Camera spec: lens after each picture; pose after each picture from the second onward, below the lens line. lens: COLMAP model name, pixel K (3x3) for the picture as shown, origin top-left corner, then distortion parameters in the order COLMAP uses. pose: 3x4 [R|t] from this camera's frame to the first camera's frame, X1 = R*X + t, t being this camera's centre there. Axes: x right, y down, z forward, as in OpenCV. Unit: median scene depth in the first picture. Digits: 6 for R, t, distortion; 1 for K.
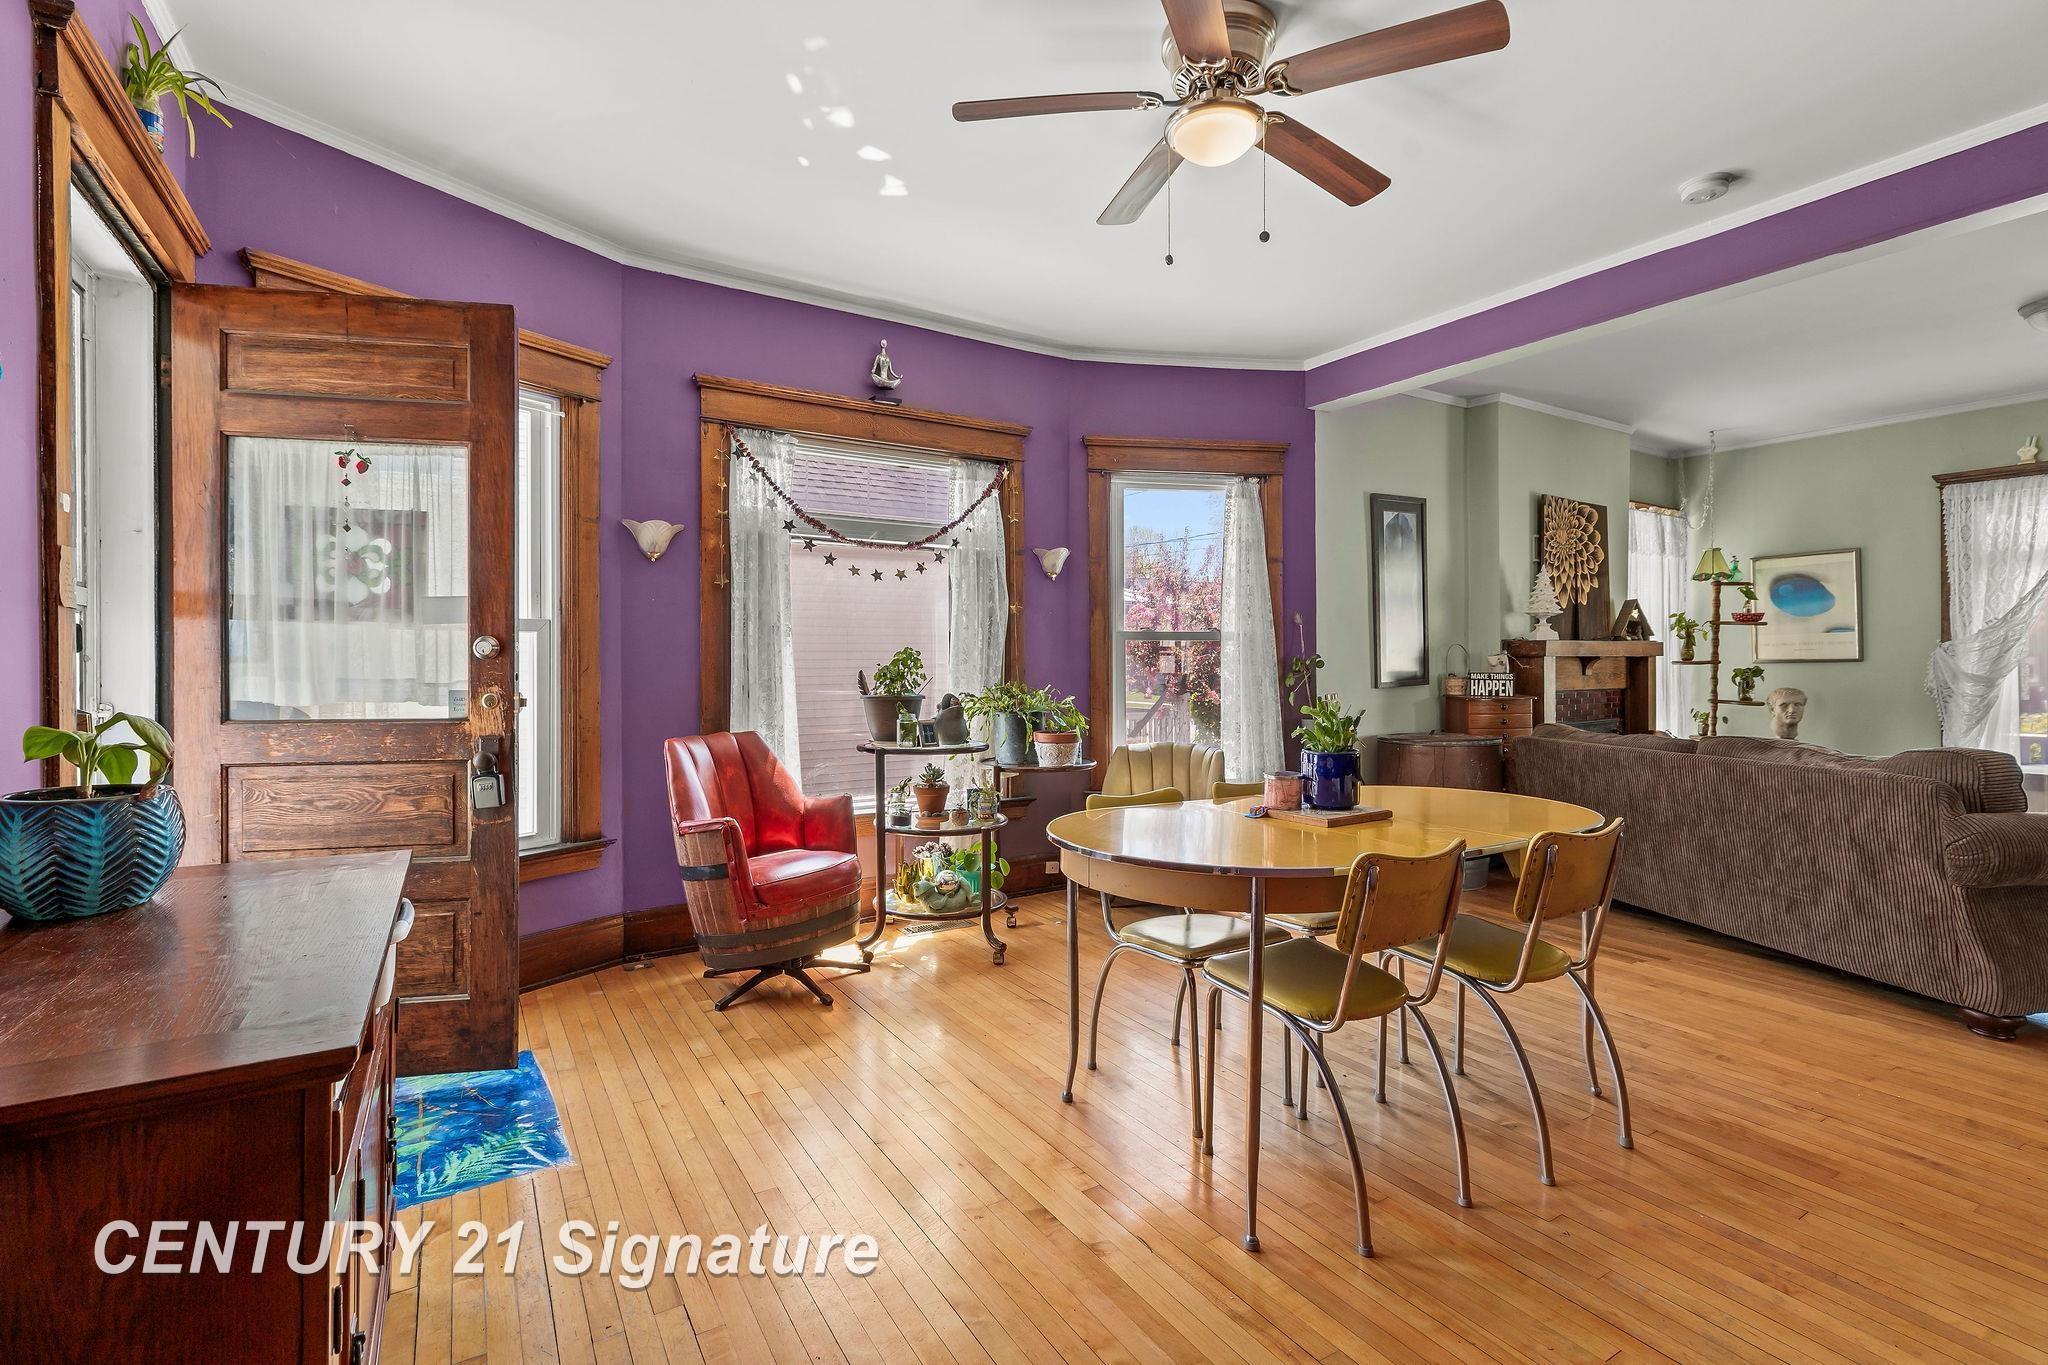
lens RADIAL K [[913.2, 0, 1025.6], [0, 913.2, 664.6], [0, 0, 1]] dist [0.001620, -0.000467]
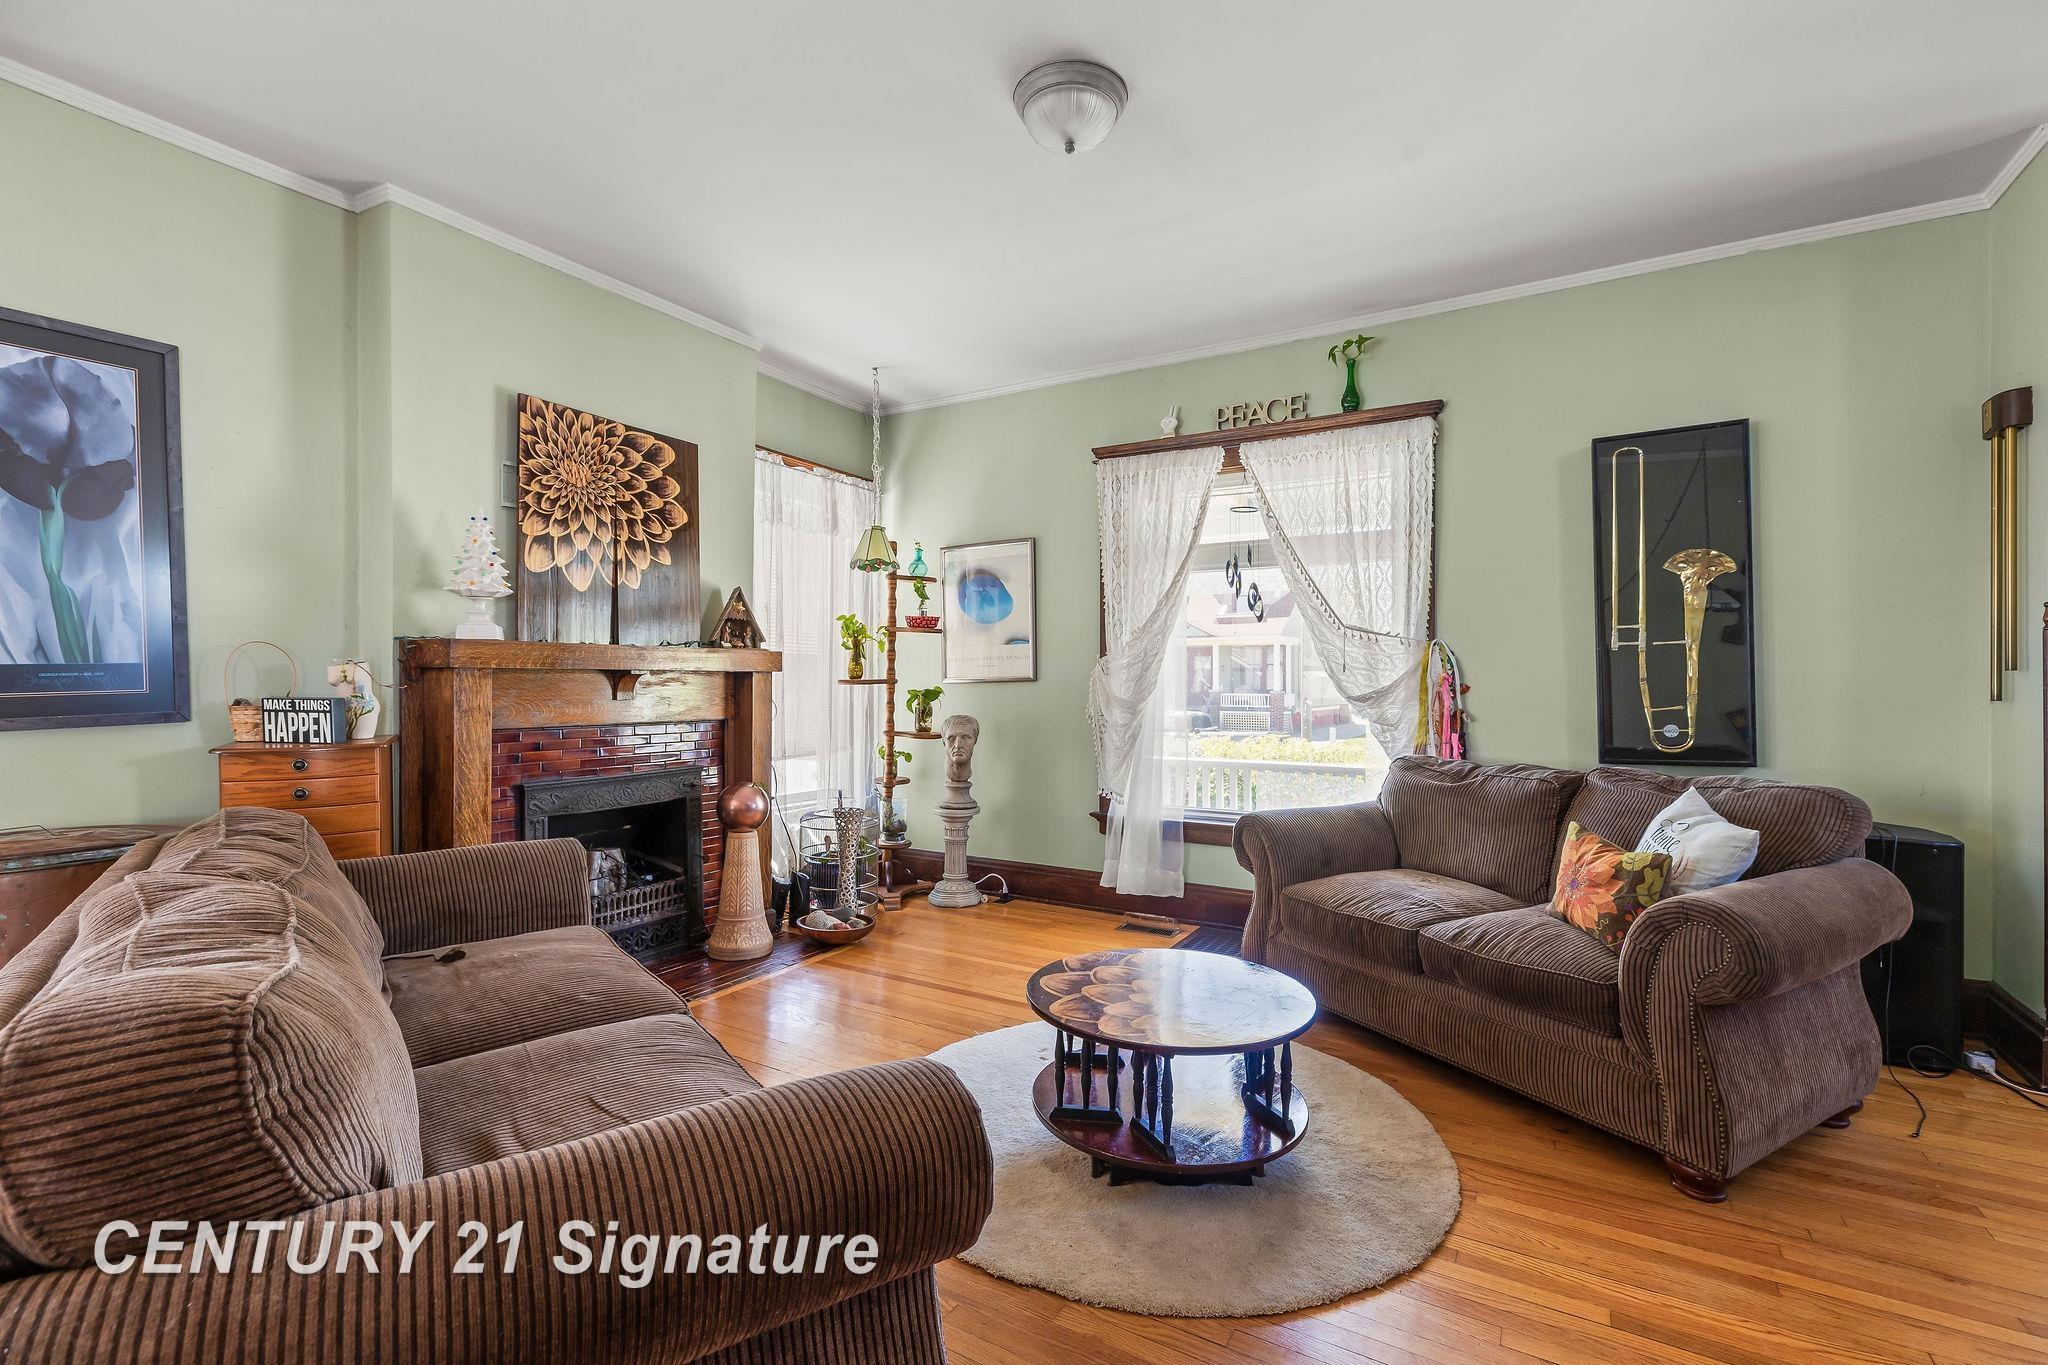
lens RADIAL K [[913.2, 0, 1031.7], [0, 913.2, 682.0], [0, 0, 1]] dist [0.001620, -0.000467]
pose [[0.884377, 0.006093, 0.466734, 0.587404], [-0.005468, 0.999981, -0.002694, -0.000774], [-0.466742, -0.000170, 0.884394, 0.327320]]
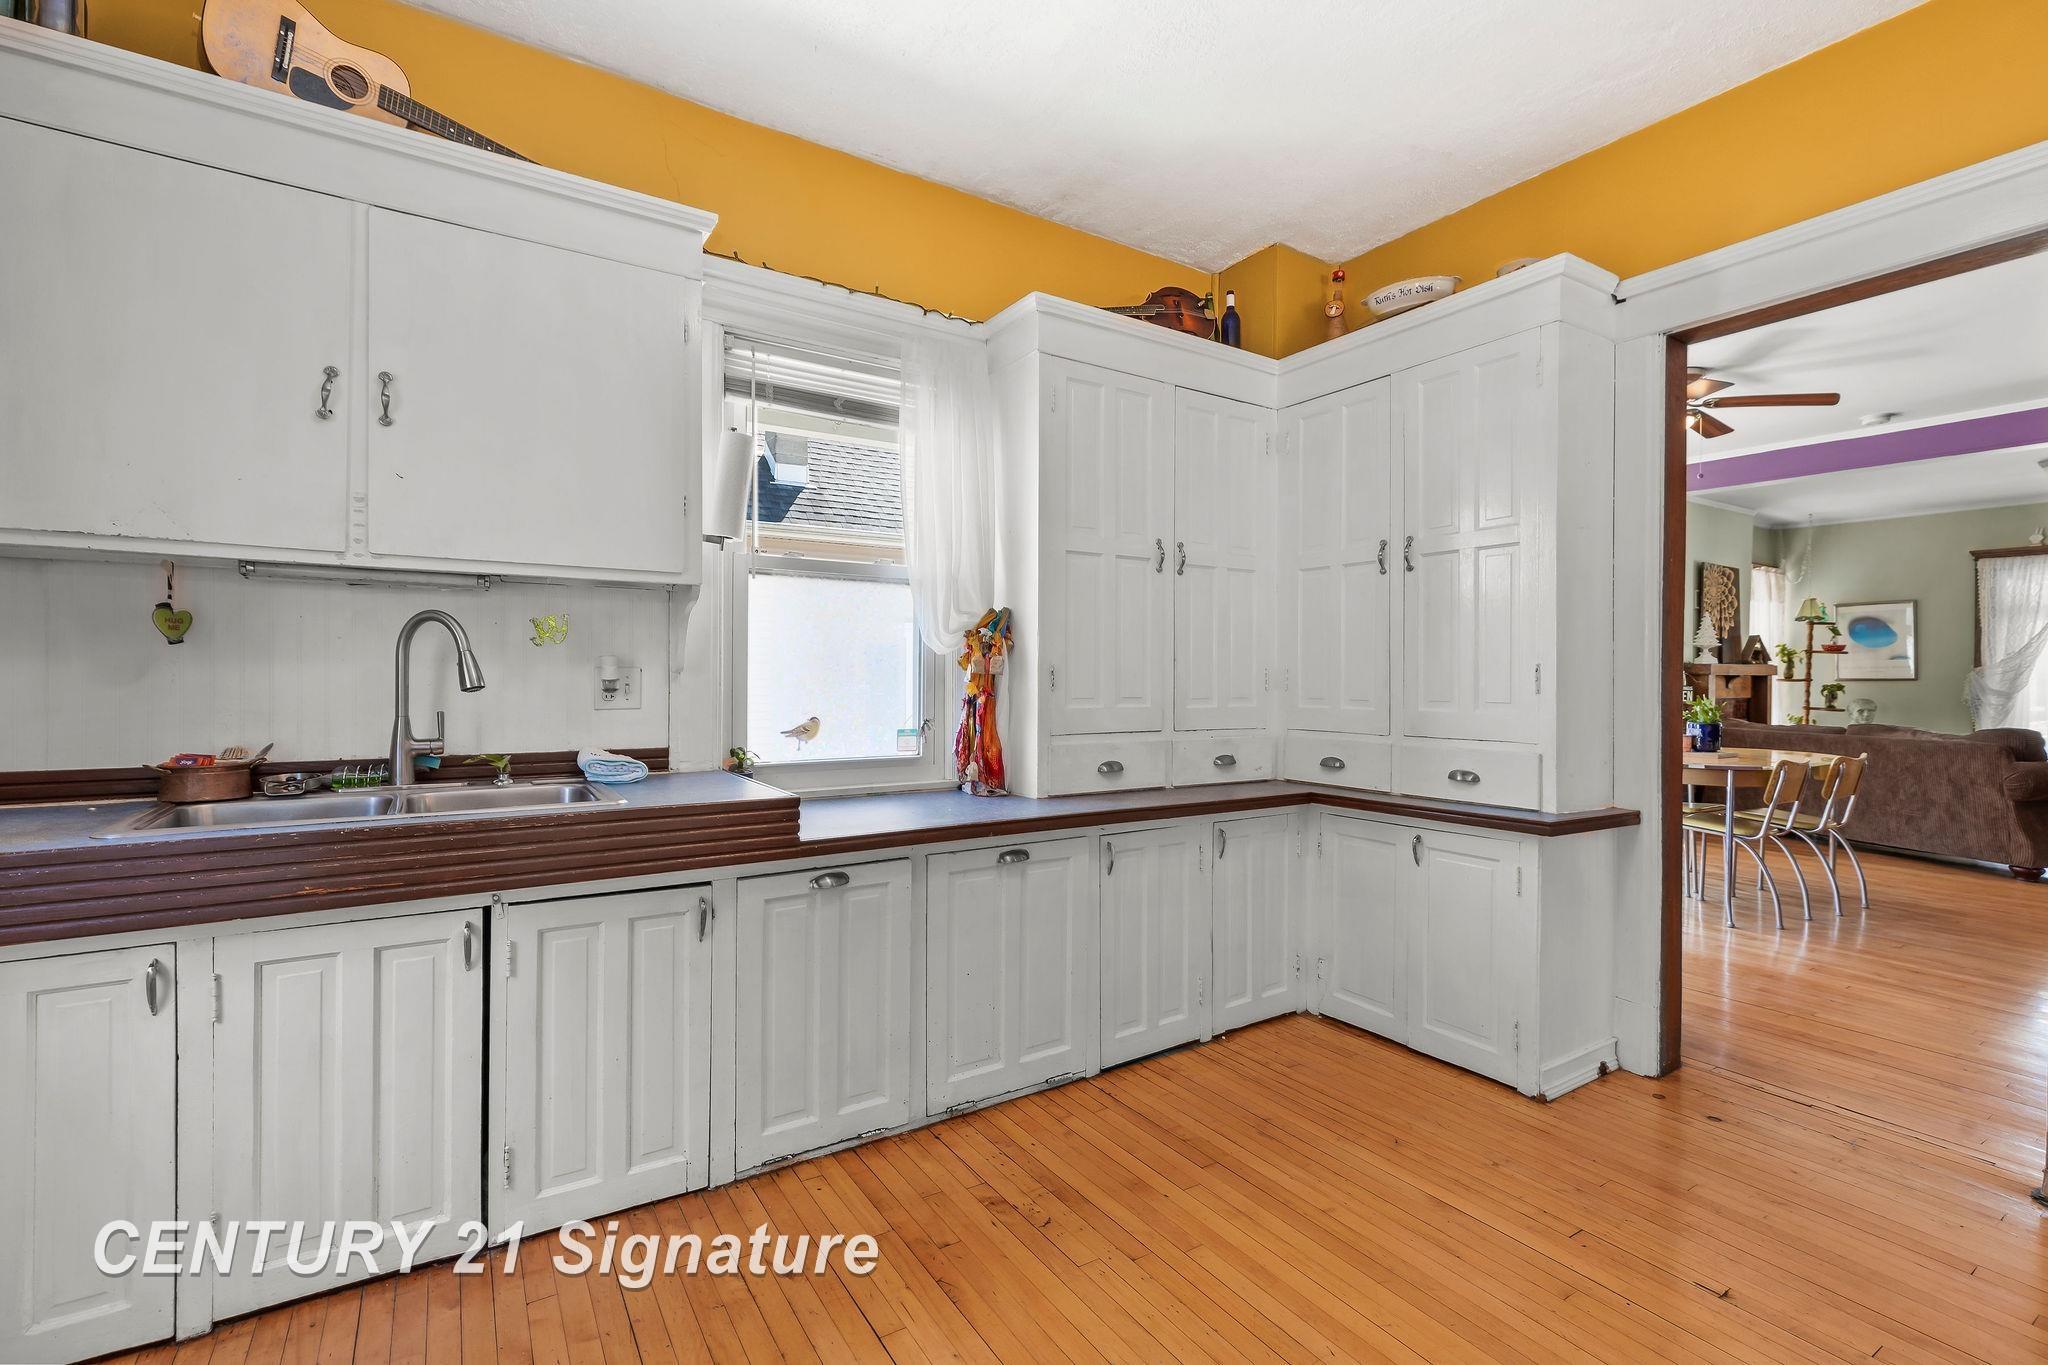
lens RADIAL K [[913.2, 0, 1029.0], [0, 913.2, 680.4], [0, 0, 1]] dist [0.001620, -0.000467]
pose [[0.999864, 0.009868, 0.013177, -0.514388], [-0.009938, 0.999937, 0.005276, 0.002818], [-0.013124, -0.005406, 0.999899, -0.427142]]
